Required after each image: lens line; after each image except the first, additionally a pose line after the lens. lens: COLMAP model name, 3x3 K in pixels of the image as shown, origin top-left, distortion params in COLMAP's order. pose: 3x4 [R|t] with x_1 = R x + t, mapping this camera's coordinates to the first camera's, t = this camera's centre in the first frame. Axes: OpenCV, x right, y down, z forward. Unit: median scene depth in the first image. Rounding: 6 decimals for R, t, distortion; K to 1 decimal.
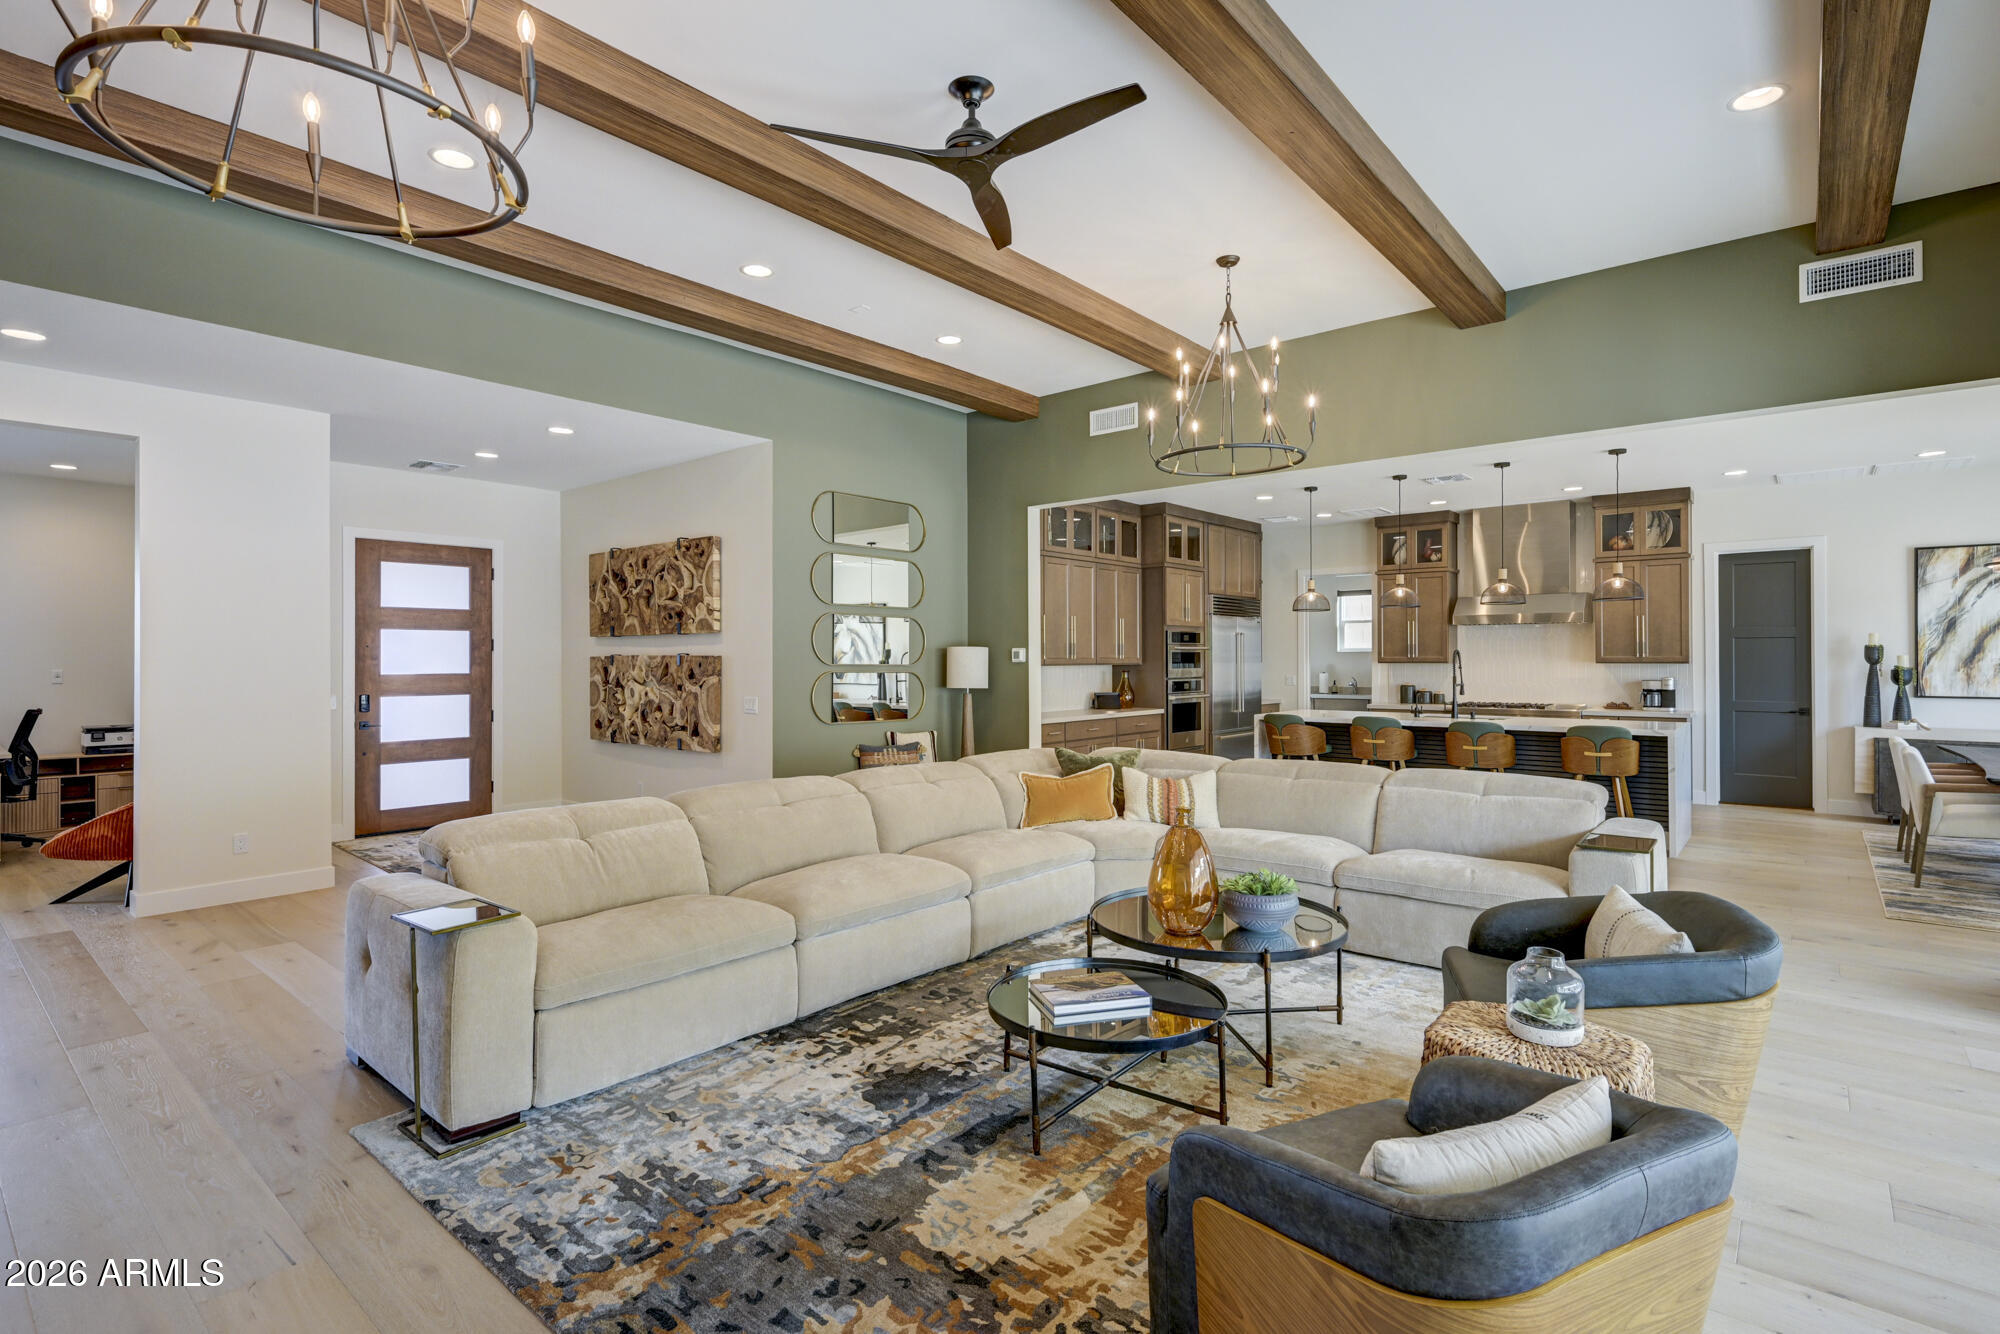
lens RADIAL K [[971.9, 0, 993.4], [0, 971.9, 651.3], [0, 0, 1]] dist [-0.001083, 0.003468]
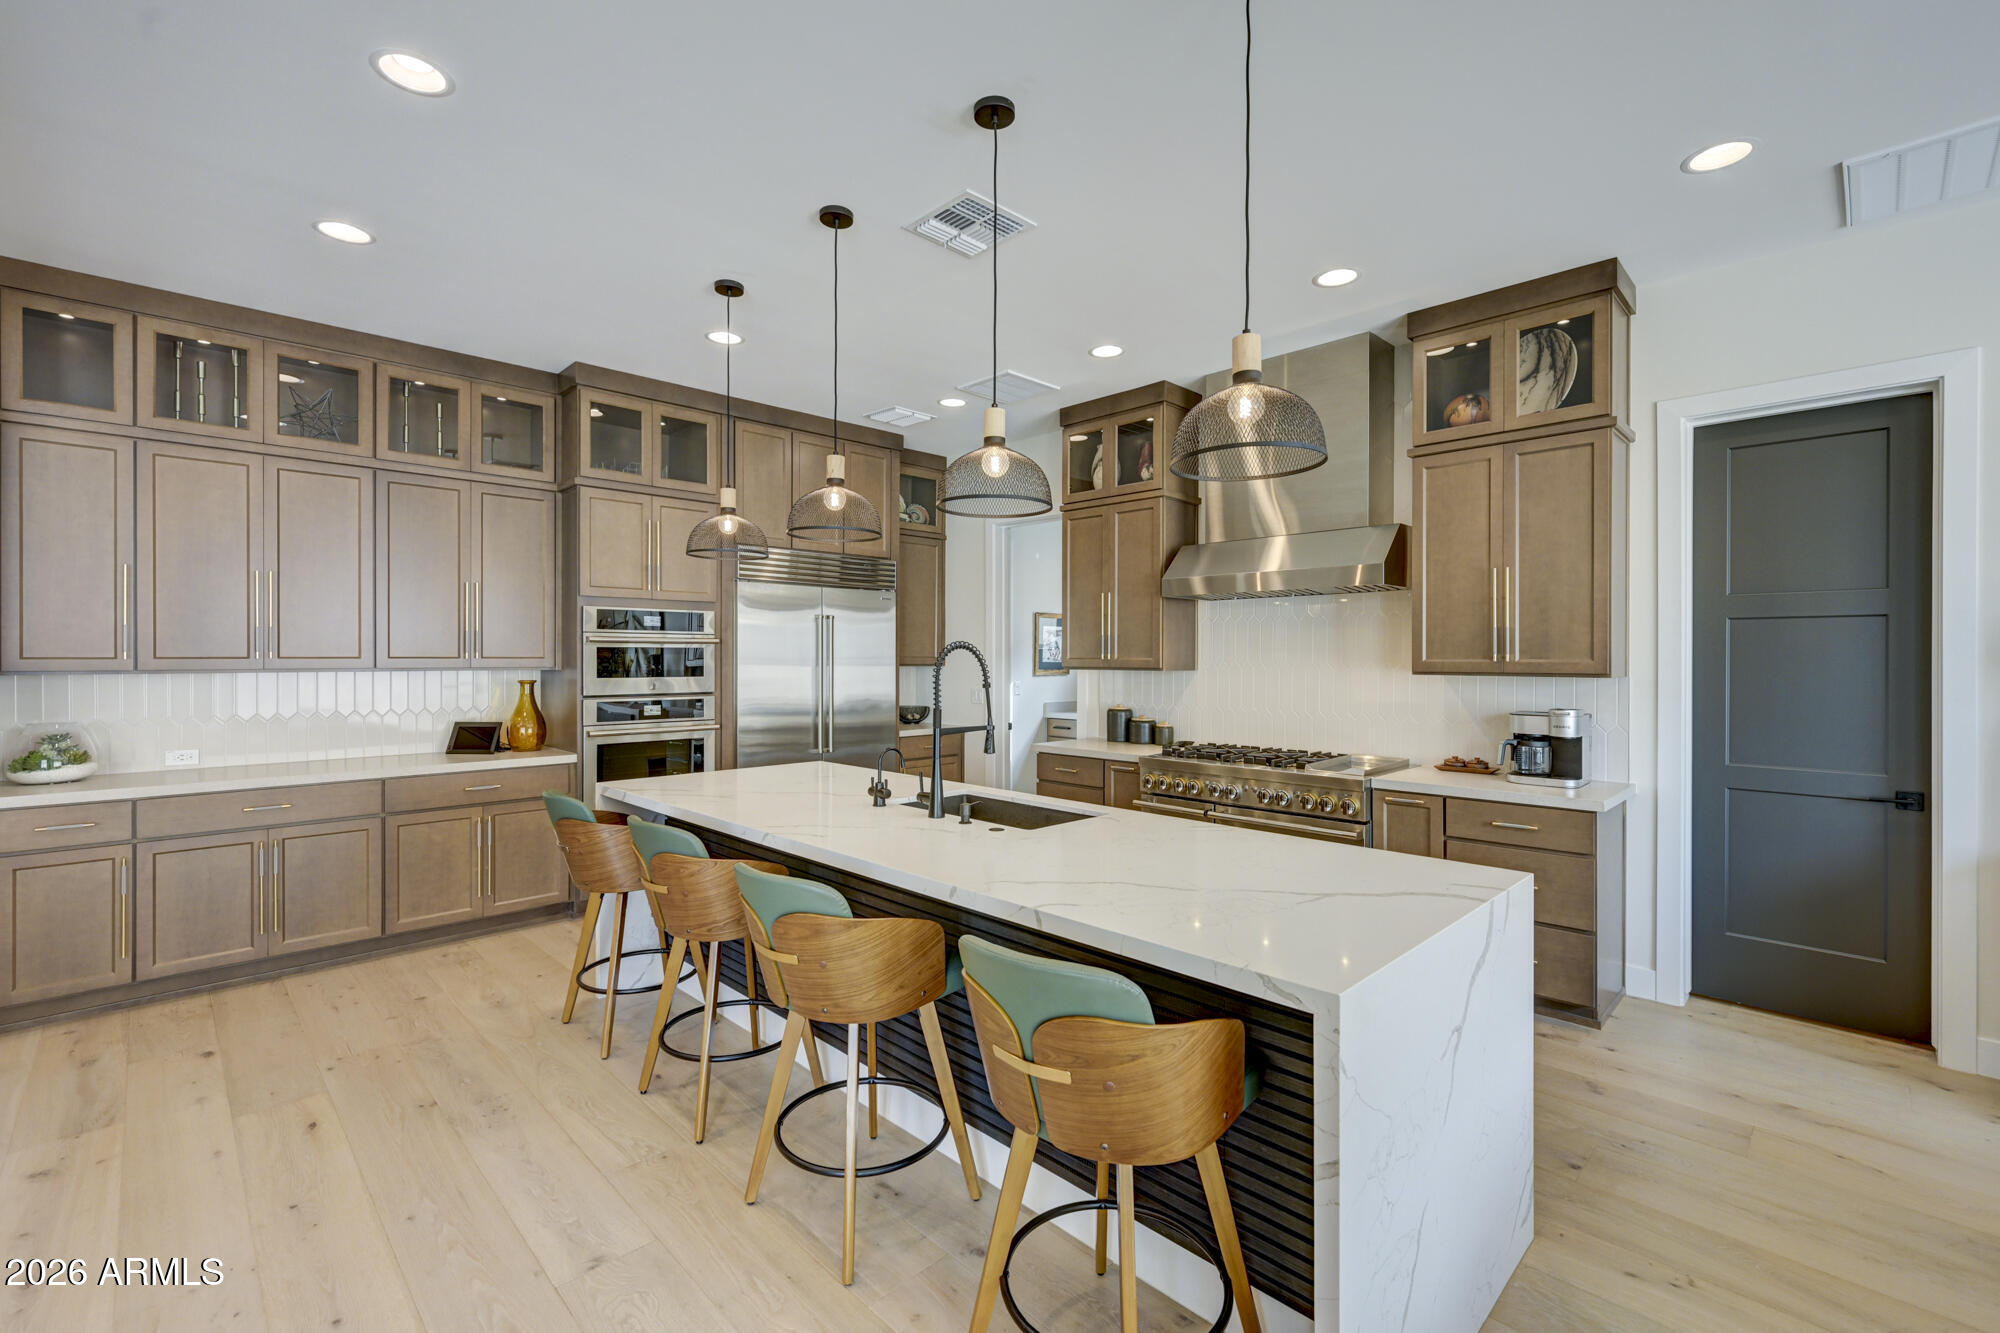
lens RADIAL K [[865.5, 0, 993.1], [0, 865.5, 657.7], [0, 0, 1]] dist [0.002631, -0.000594]
pose [[0.995574, 0.005667, -0.093810, 0.472106], [-0.005001, 0.999961, 0.007329, 0.002302], [0.093848, -0.006827, 0.995563, 0.585770]]
